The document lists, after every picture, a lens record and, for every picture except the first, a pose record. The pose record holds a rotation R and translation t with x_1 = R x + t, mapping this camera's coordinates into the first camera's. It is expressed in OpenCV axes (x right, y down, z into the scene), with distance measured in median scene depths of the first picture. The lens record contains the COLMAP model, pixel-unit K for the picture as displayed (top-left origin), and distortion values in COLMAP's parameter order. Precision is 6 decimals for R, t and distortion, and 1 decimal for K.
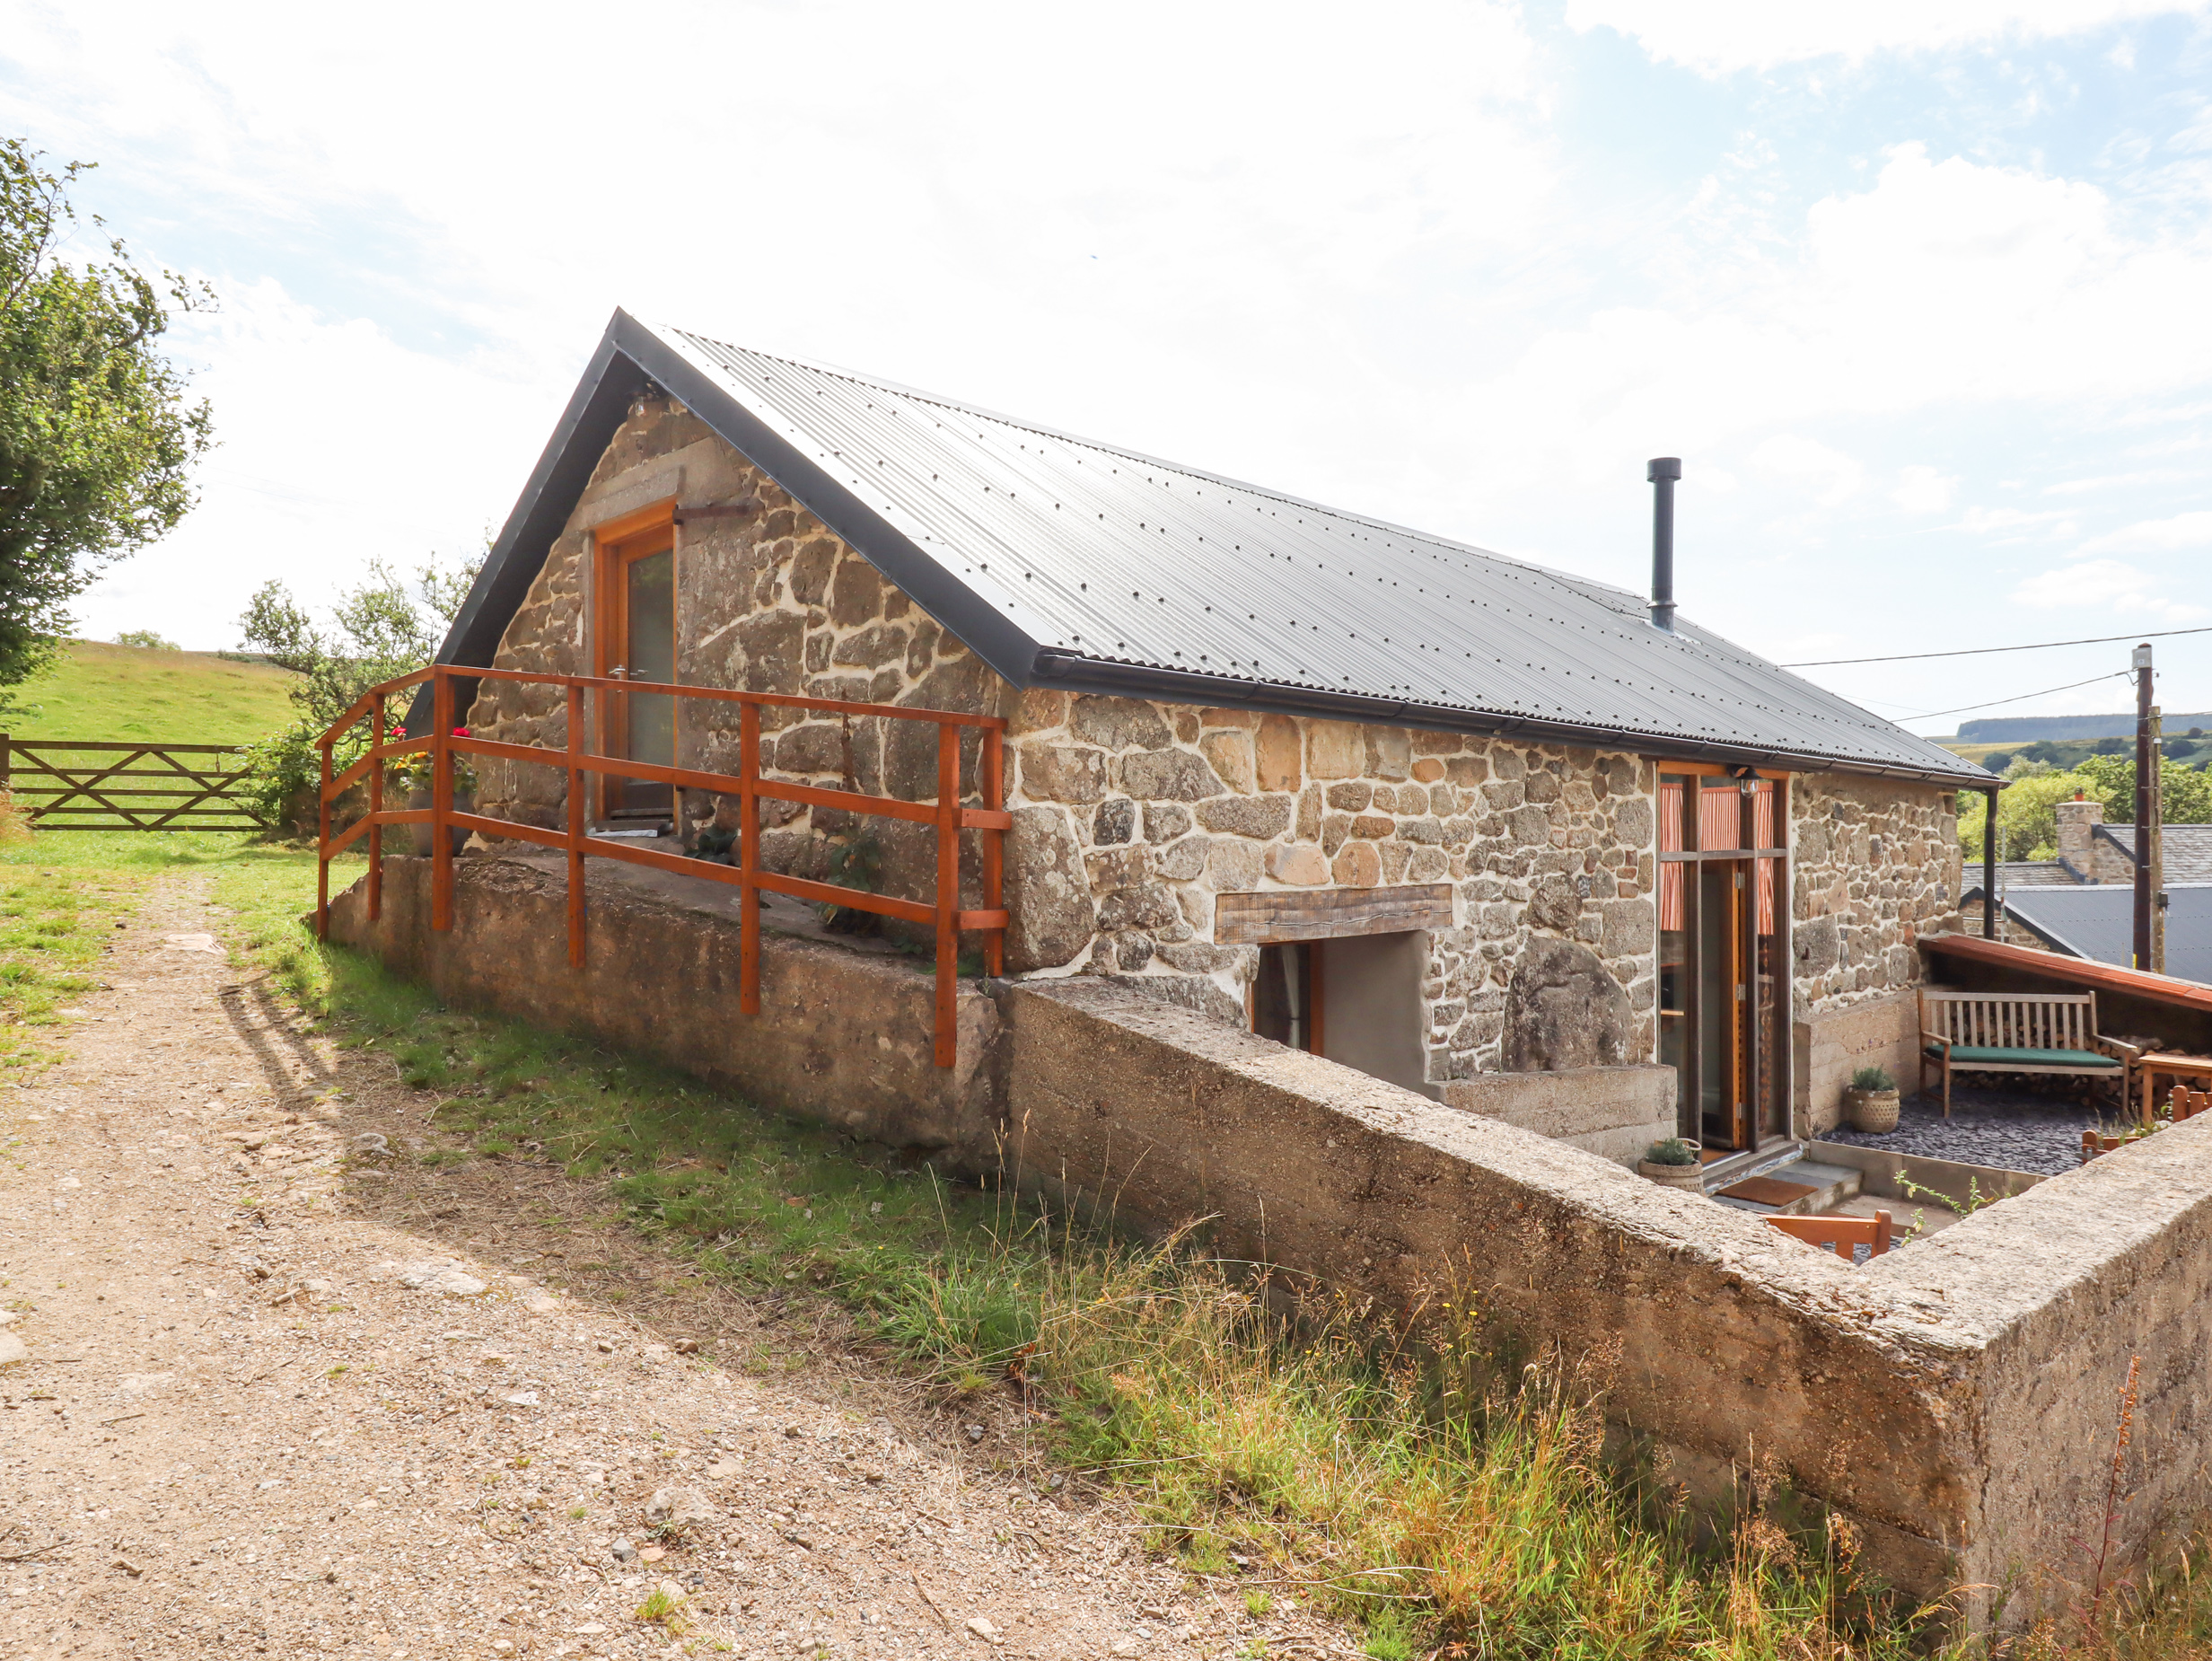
lens RADIAL K [[1415.8, 0, 1107.2], [0, 1415.8, 820.7], [0, 0, 1]] dist [0.001461, -0.004133]
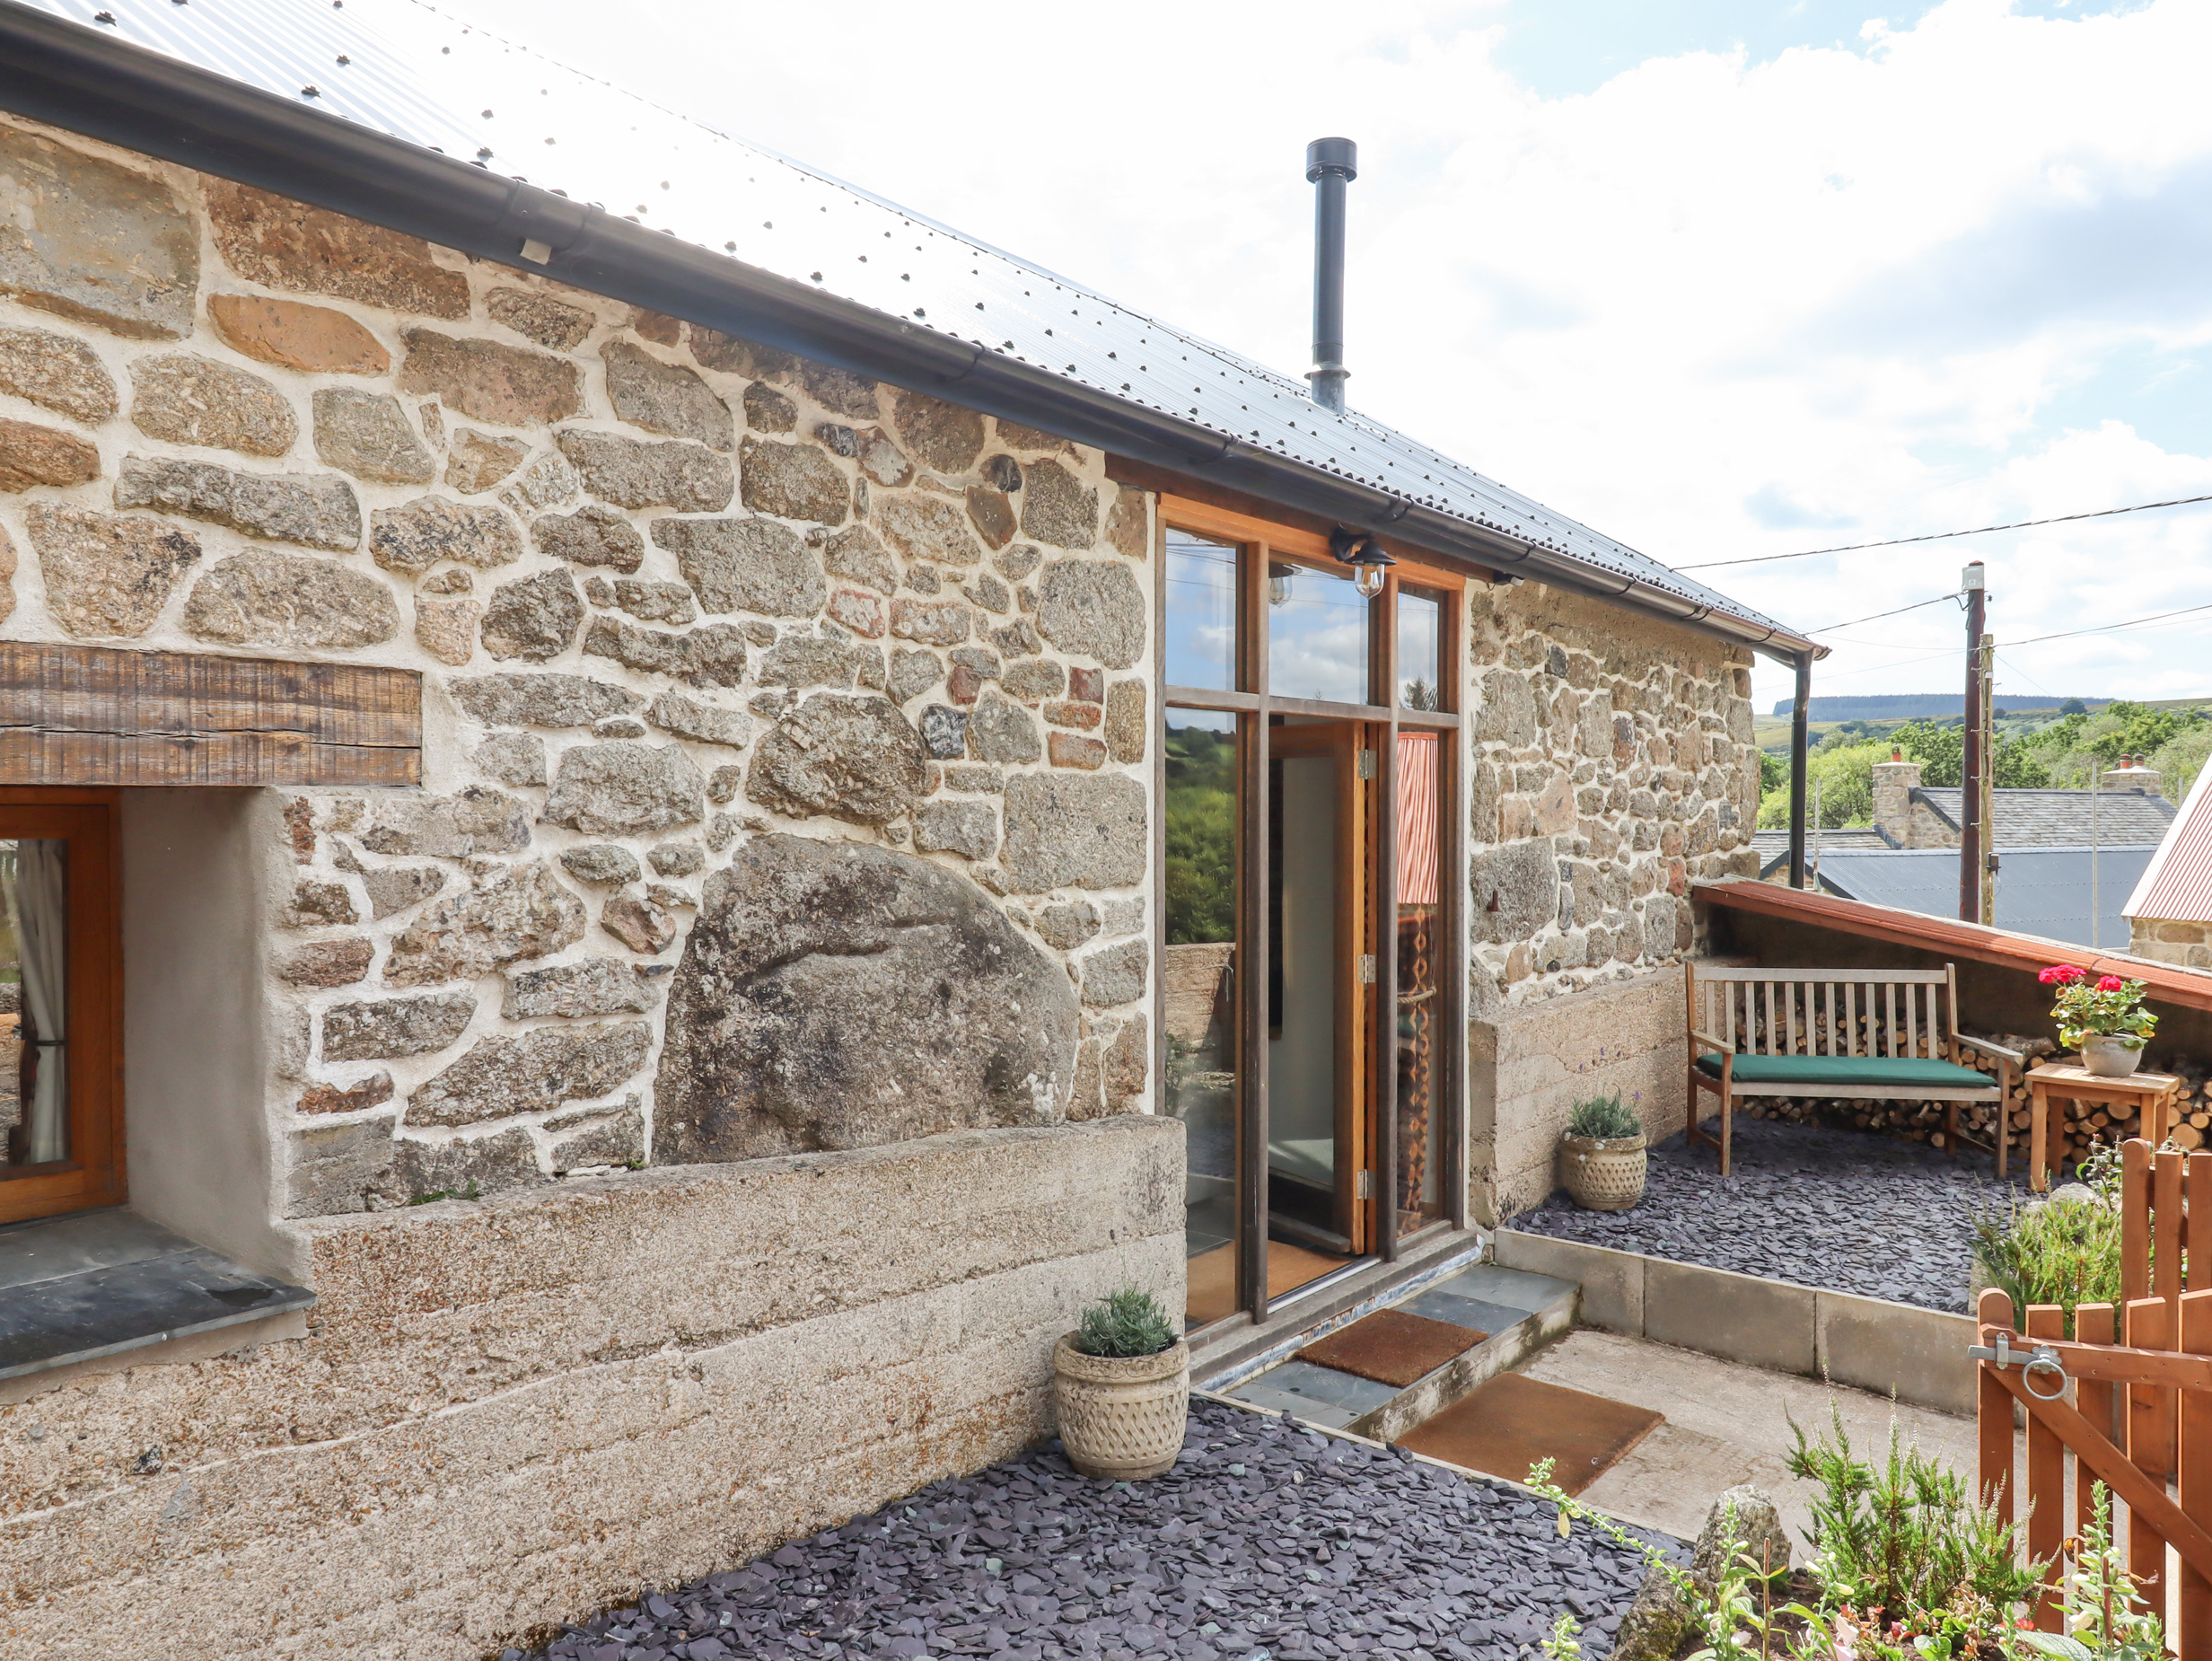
lens RADIAL K [[1522.6, 0, 1106.0], [0, 1522.6, 830.5], [0, 0, 1]] dist [0.008119, 0.000617]
pose [[0.991736, 0.000744, 0.128293, 0.272676], [-0.003045, 0.999838, 0.017739, 0.057767], [-0.128259, -0.017983, 0.991578, 0.432362]]
